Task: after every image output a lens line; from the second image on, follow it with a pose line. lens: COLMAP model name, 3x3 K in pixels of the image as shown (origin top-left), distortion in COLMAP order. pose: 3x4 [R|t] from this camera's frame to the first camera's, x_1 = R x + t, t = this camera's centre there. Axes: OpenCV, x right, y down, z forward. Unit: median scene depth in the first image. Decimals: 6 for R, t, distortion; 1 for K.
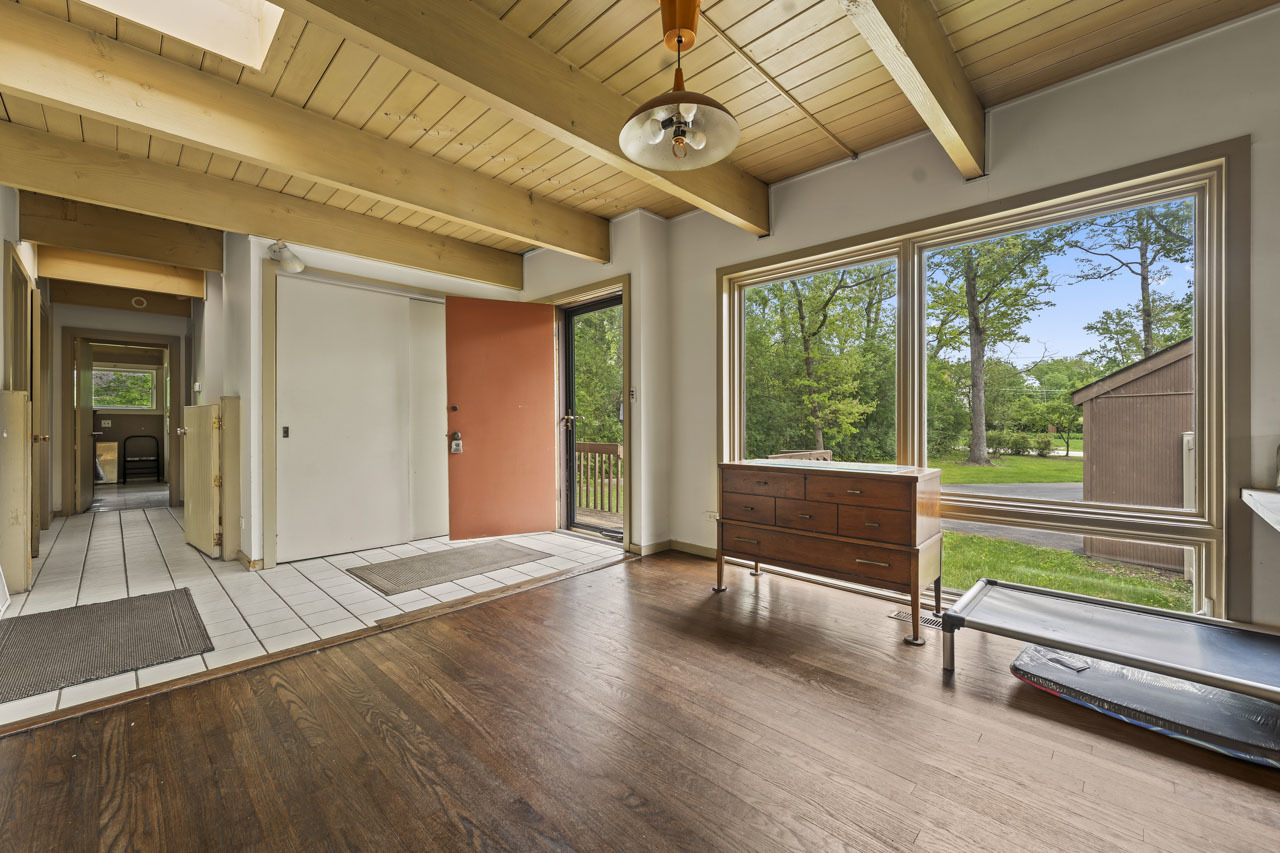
lens RADIAL K [[521.5, 0, 633.9], [0, 521.5, 426.2], [0, 0, 1]] dist [-0.003357, 0.000449]
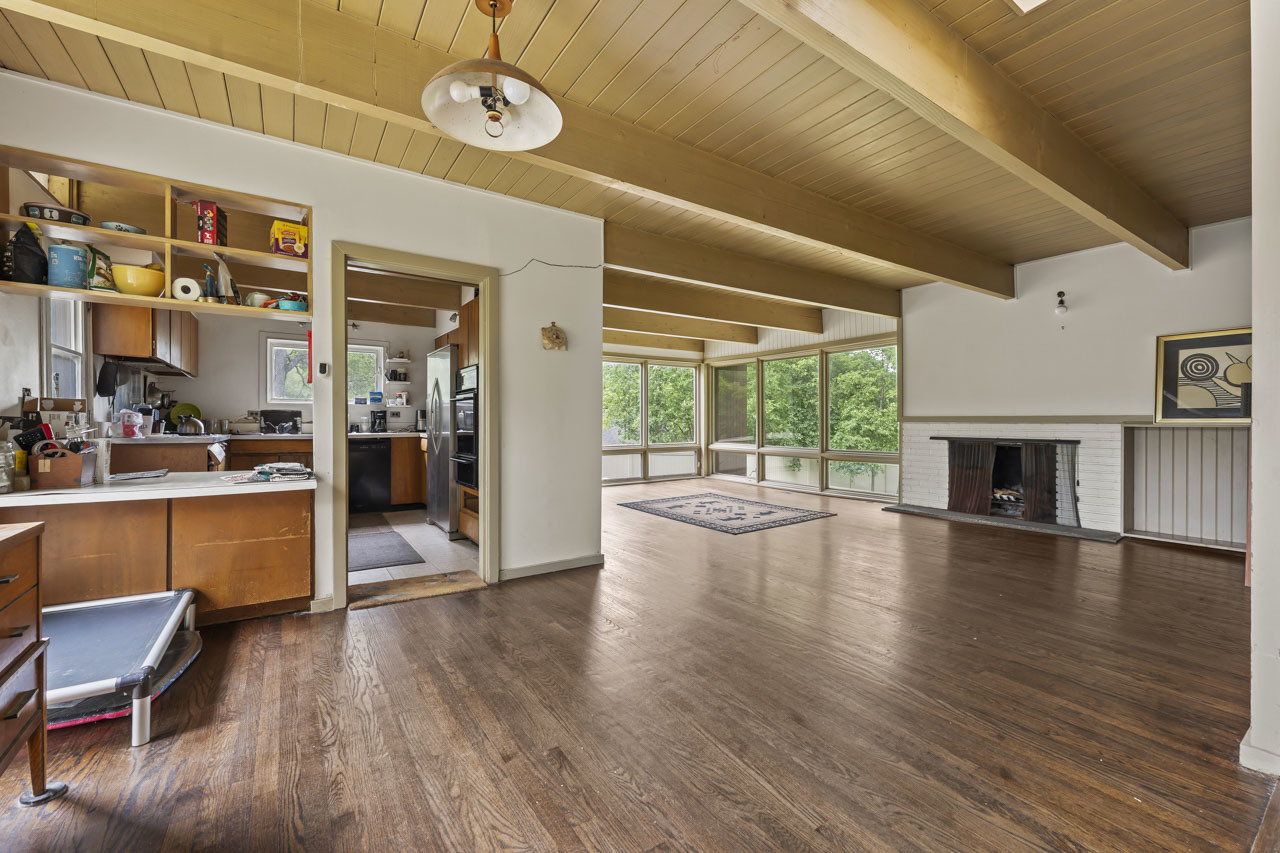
lens RADIAL K [[521.5, 0, 635.5], [0, 521.5, 428.7], [0, 0, 1]] dist [-0.003357, 0.000449]
pose [[-0.979884, 0.001007, 0.199563, -0.146892], [0.003956, 0.999889, 0.014375, -0.011783], [-0.199527, 0.014875, -0.979779, 0.819512]]
